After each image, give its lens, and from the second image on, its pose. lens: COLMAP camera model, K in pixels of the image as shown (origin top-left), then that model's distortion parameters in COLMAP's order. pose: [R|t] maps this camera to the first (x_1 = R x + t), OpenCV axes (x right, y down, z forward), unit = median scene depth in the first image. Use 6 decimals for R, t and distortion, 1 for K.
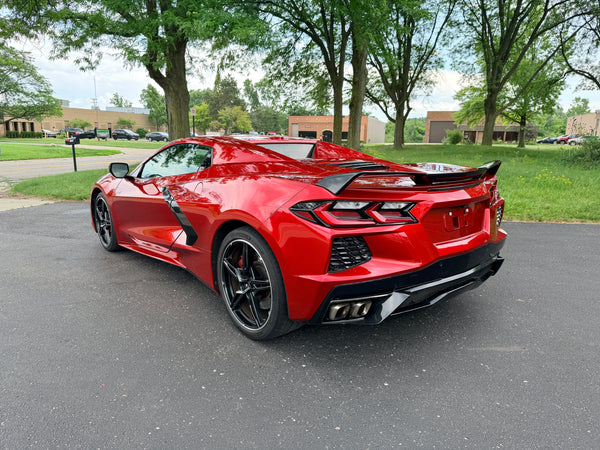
lens RADIAL K [[432.3, 0, 301.3], [0, 432.3, 226.7], [0, 0, 1]] dist [-0.002468, -0.009979]
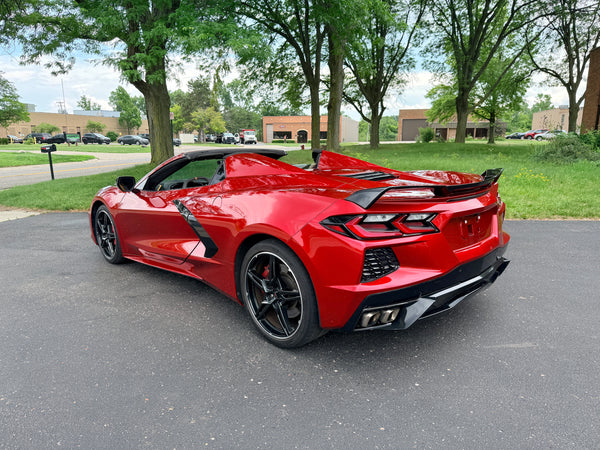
lens RADIAL K [[432.3, 0, 301.3], [0, 432.3, 226.7], [0, 0, 1]] dist [-0.002468, -0.009979]
pose [[0.997872, -0.031634, 0.057015, -0.012003], [0.031550, 0.999499, 0.002367, -0.003261], [-0.057061, -0.000563, 0.998371, -0.004367]]
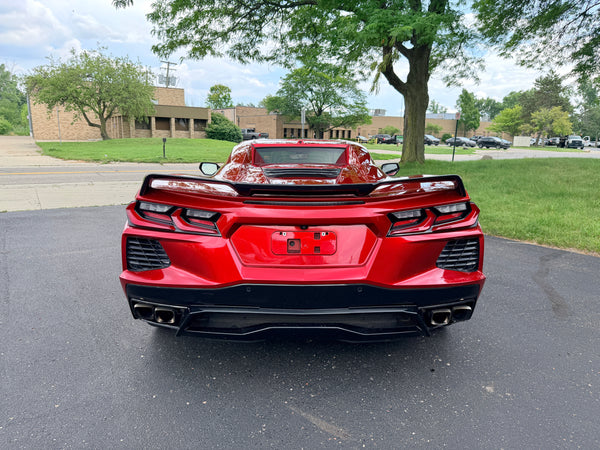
lens RADIAL K [[426.5, 0, 300.0], [0, 426.5, 225.0], [0, 0, 1]] dist [0.093174, -0.148668]
pose [[0.764176, 0.122813, -0.633208, 0.087707], [-0.132427, 0.990666, 0.032327, -0.007546], [0.631267, 0.059150, 0.773307, 0.037385]]
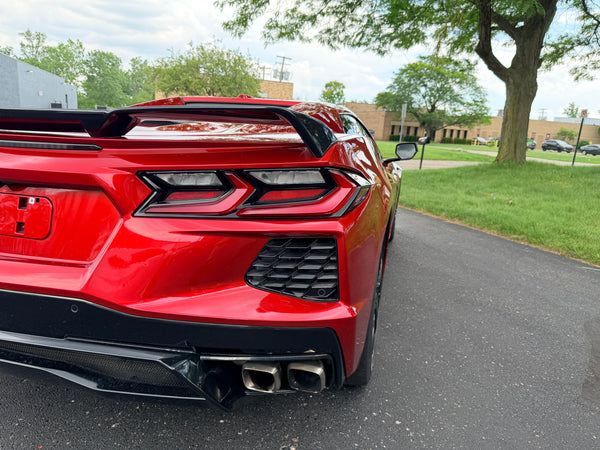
lens RADIAL K [[432.3, 0, 301.3], [0, 432.3, 226.7], [0, 0, 1]] dist [-0.002468, -0.009979]
pose [[0.572119, 0.191952, -0.797392, 0.093622], [-0.213448, 0.973573, 0.081217, -0.011001], [0.791909, 0.123736, 0.597971, 0.098893]]
